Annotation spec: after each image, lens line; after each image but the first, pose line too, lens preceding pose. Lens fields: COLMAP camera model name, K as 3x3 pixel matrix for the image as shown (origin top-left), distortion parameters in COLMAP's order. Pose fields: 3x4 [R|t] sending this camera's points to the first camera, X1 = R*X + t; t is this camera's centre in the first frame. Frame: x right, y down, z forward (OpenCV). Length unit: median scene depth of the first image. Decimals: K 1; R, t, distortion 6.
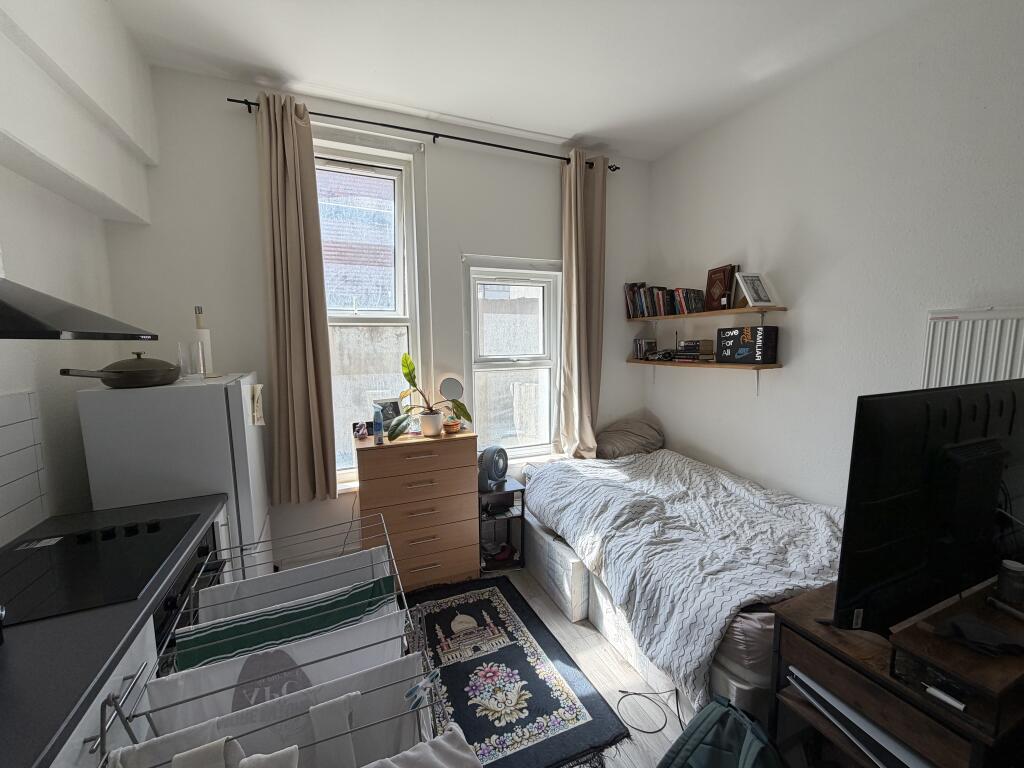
lens RADIAL K [[406.3, 0, 509.8], [0, 406.3, 383.8], [0, 0, 1]] dist [-0.000428, 0.000245]
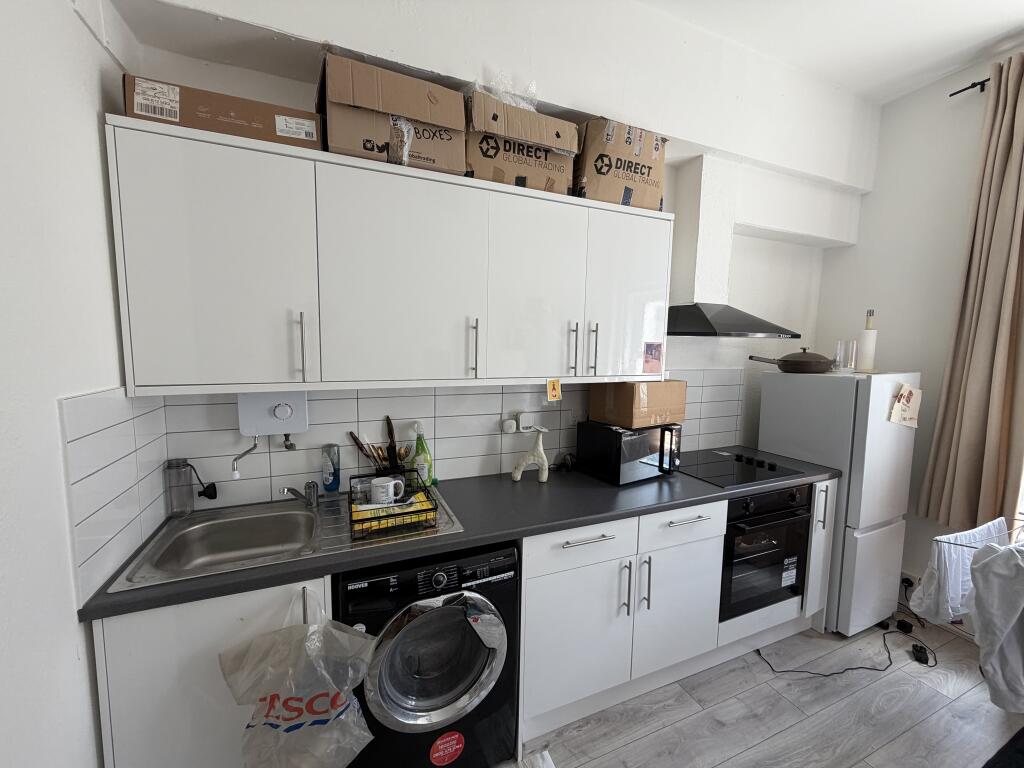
lens RADIAL K [[406.3, 0, 506.2], [0, 406.3, 384.7], [0, 0, 1]] dist [-0.000428, 0.000245]
pose [[-0.006146, 0.111402, -0.993756, 0.321316], [-0.119835, 0.986532, 0.111333, 0.008890], [0.992775, 0.119771, 0.007287, 0.007877]]
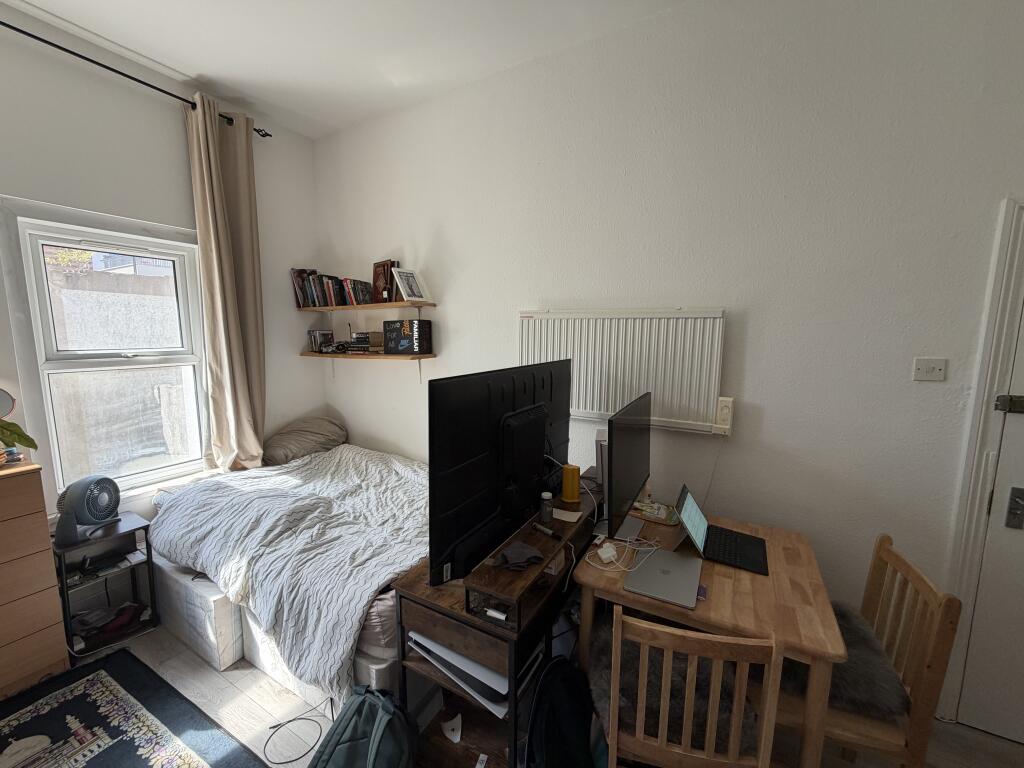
lens RADIAL K [[406.3, 0, 506.1], [0, 406.3, 384.1], [0, 0, 1]] dist [-0.000428, 0.000245]
pose [[0.796892, -0.063801, 0.600743, 0.145698], [0.053072, 0.997956, 0.035586, 0.004665], [-0.601786, 0.003524, 0.798649, -0.012171]]
